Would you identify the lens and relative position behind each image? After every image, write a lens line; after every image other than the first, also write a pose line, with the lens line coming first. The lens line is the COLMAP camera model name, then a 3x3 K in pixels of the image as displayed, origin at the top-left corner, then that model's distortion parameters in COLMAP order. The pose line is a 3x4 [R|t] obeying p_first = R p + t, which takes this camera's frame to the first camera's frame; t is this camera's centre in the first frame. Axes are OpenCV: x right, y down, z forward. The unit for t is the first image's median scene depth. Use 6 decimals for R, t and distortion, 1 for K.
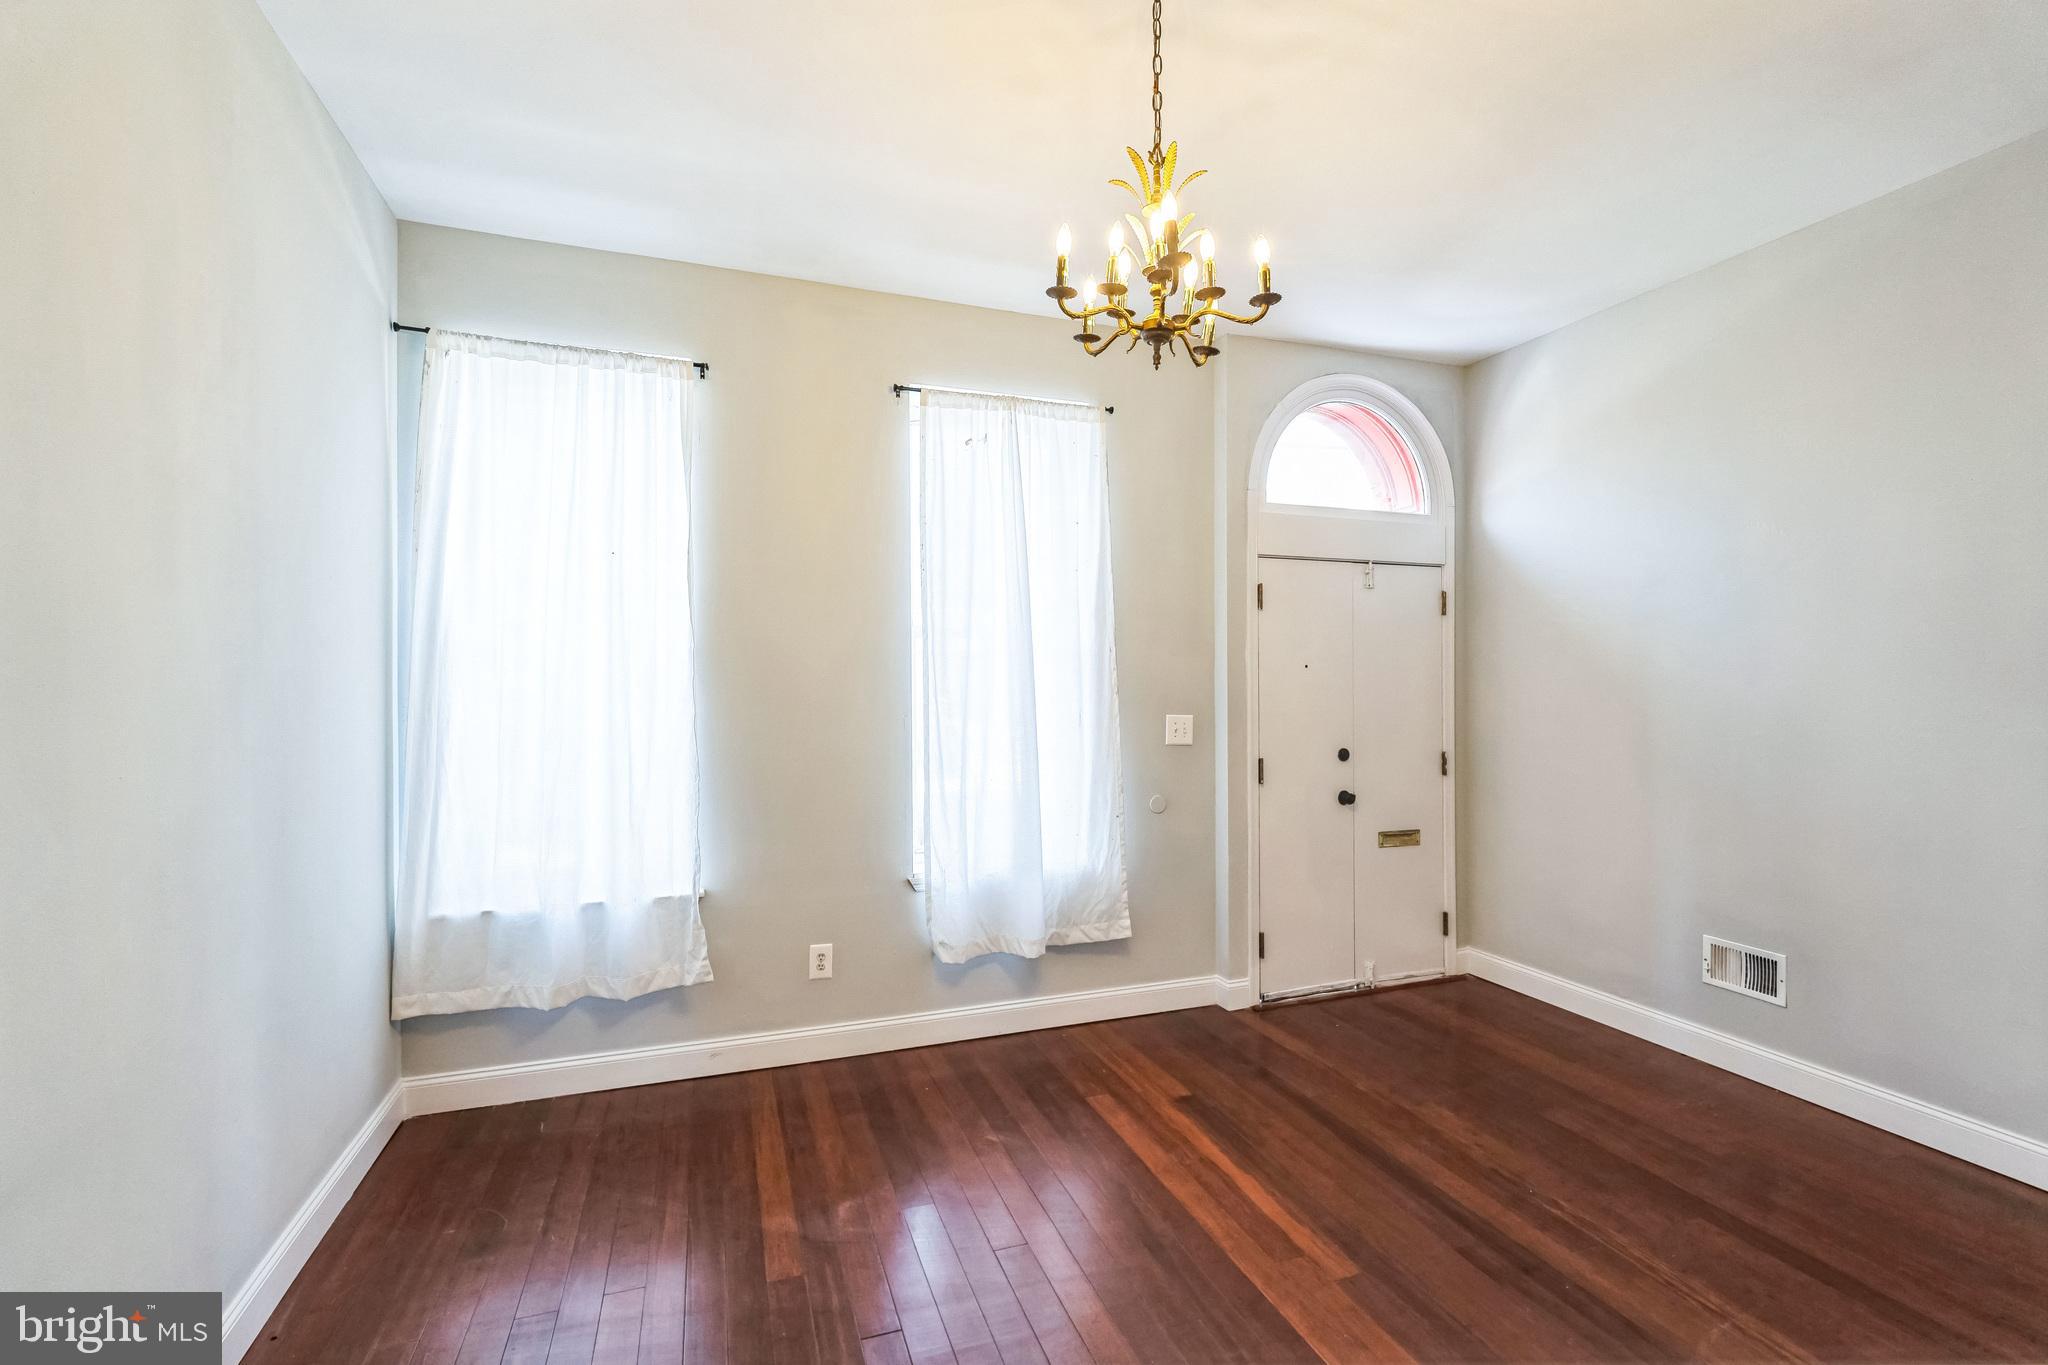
lens RADIAL K [[922.2, 0, 1028.4], [0, 922.2, 679.1], [0, 0, 1]] dist [0.000253, -0.000142]
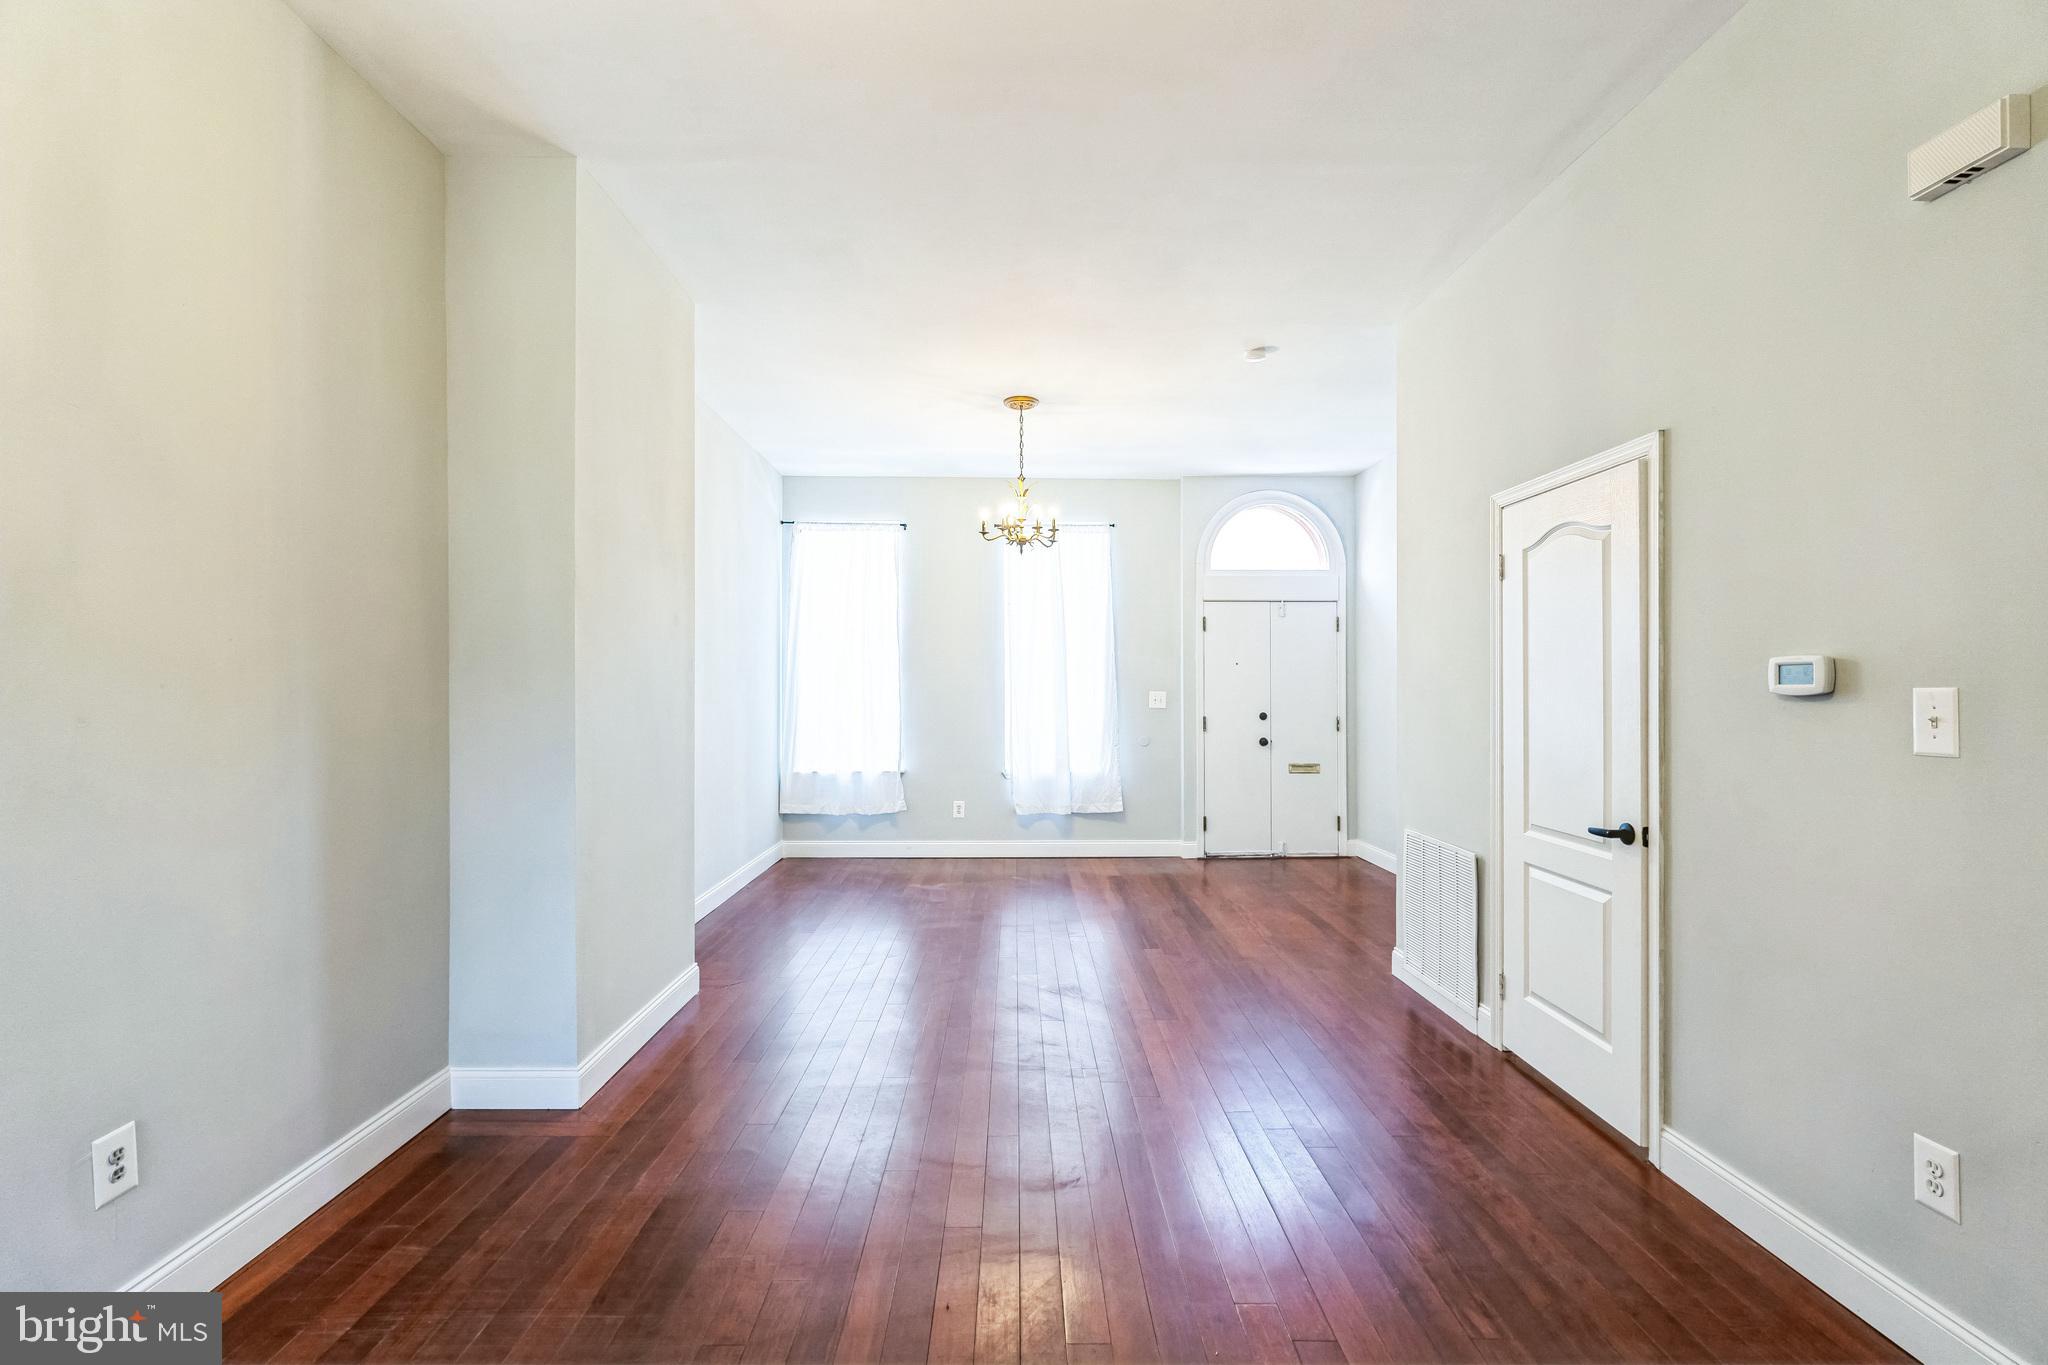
lens RADIAL K [[917.5, 0, 1024.0], [0, 917.5, 682.5], [0, 0, 1]] dist [-0.001790, 0.000082]
pose [[0.945667, -0.000336, -0.325136, 0.554067], [-0.001272, 0.999988, -0.004734, 0.033495], [0.325134, 0.004890, 0.945655, -0.847436]]
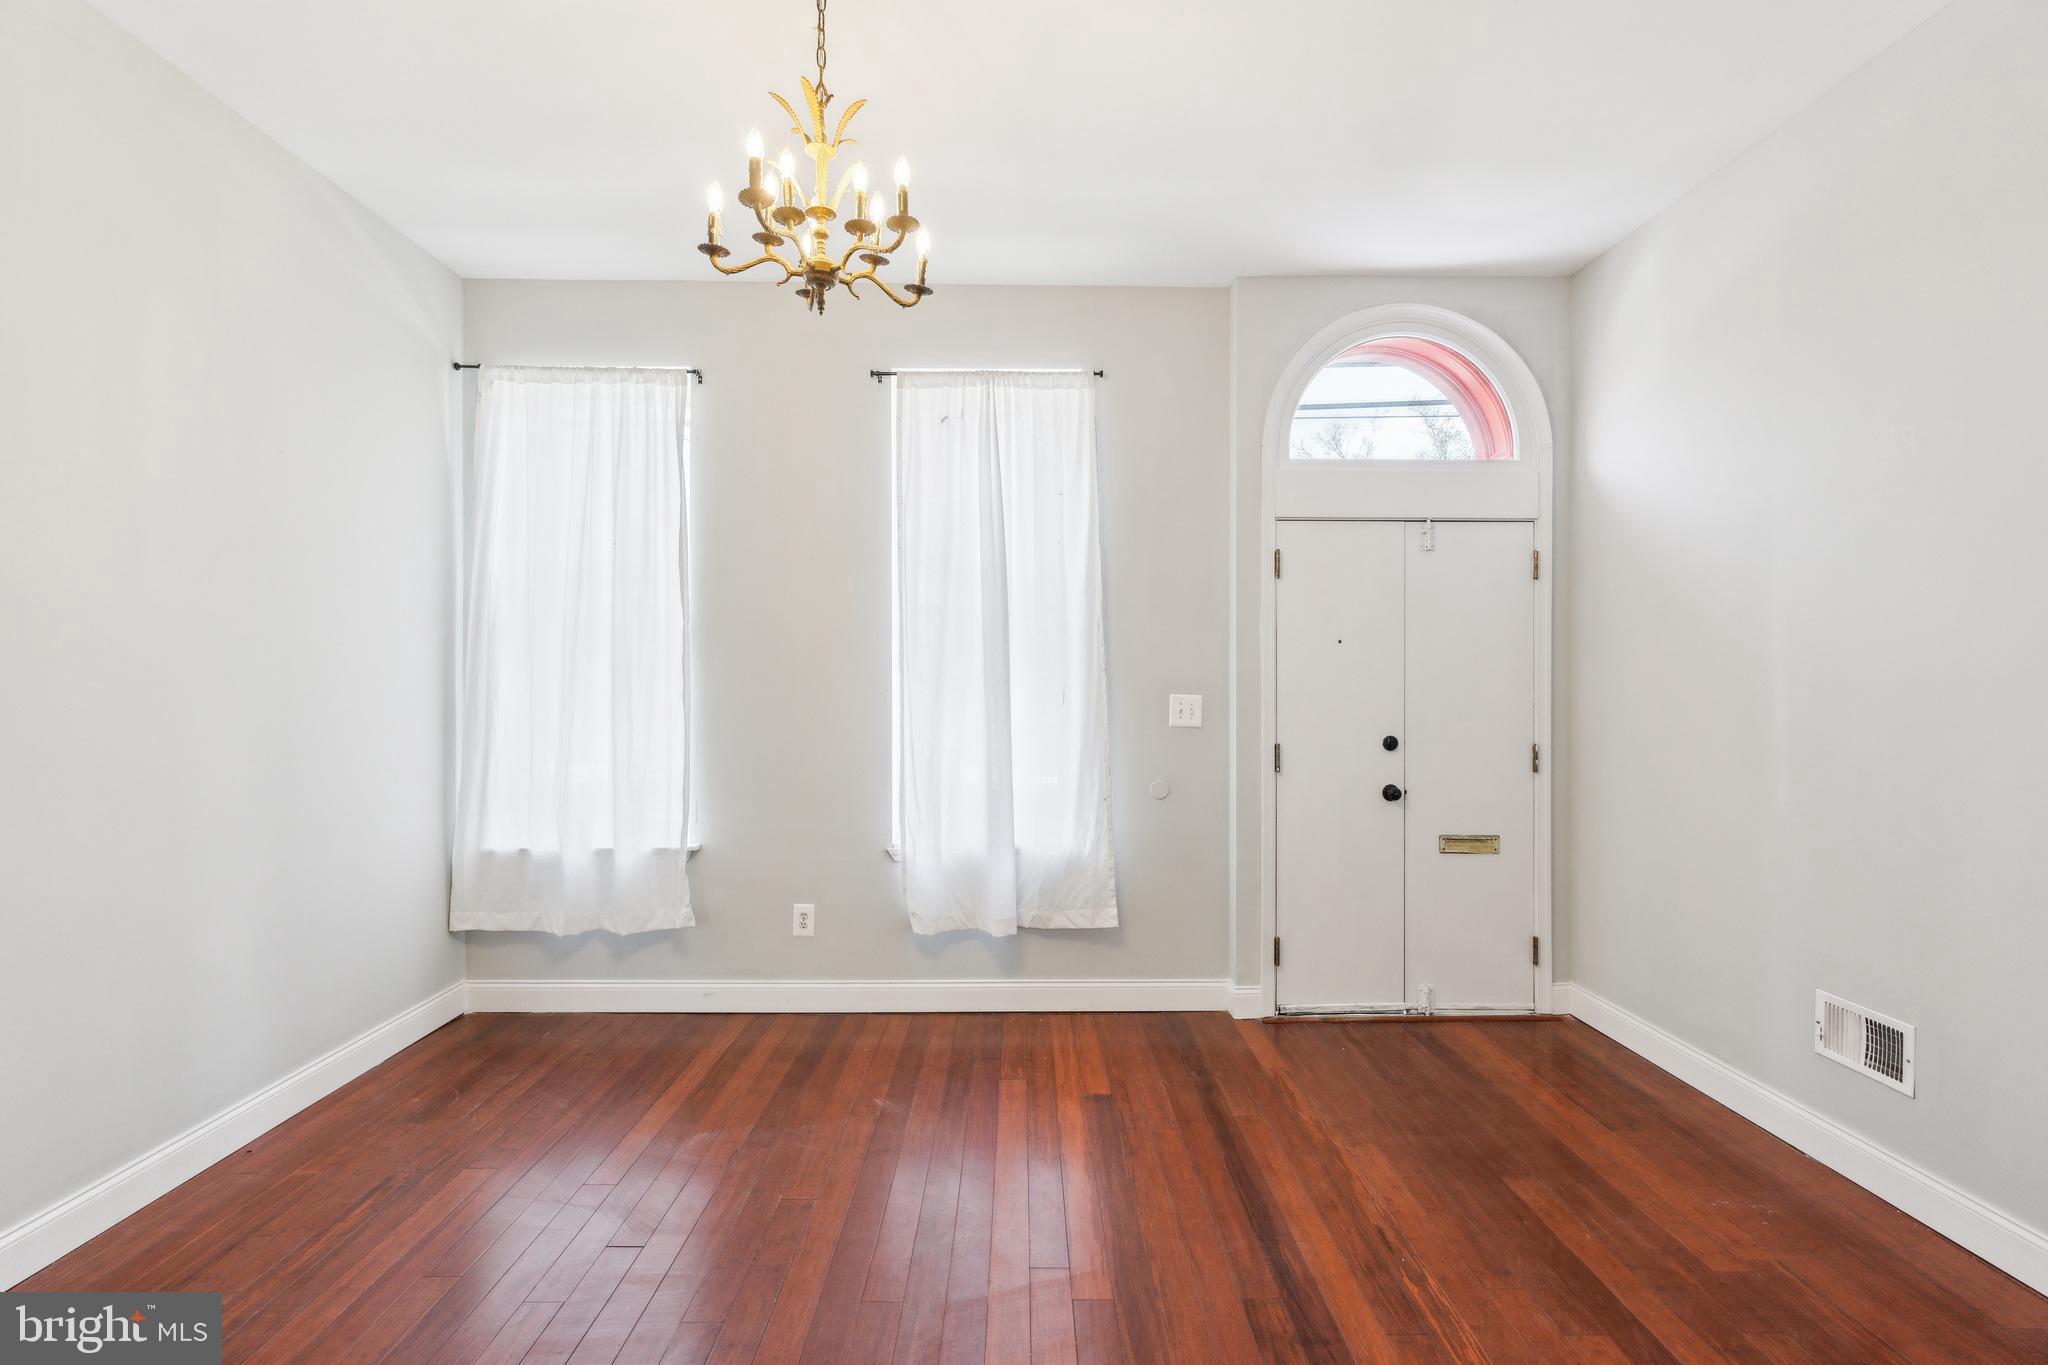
lens RADIAL K [[917.5, 0, 1024.0], [0, 917.5, 682.5], [0, 0, 1]] dist [-0.001790, 0.000082]
pose [[0.943584, 0.003598, -0.331114, 0.353651], [-0.002582, 0.999991, 0.003509, 0.026309], [0.331124, -0.002456, 0.943584, 0.082993]]
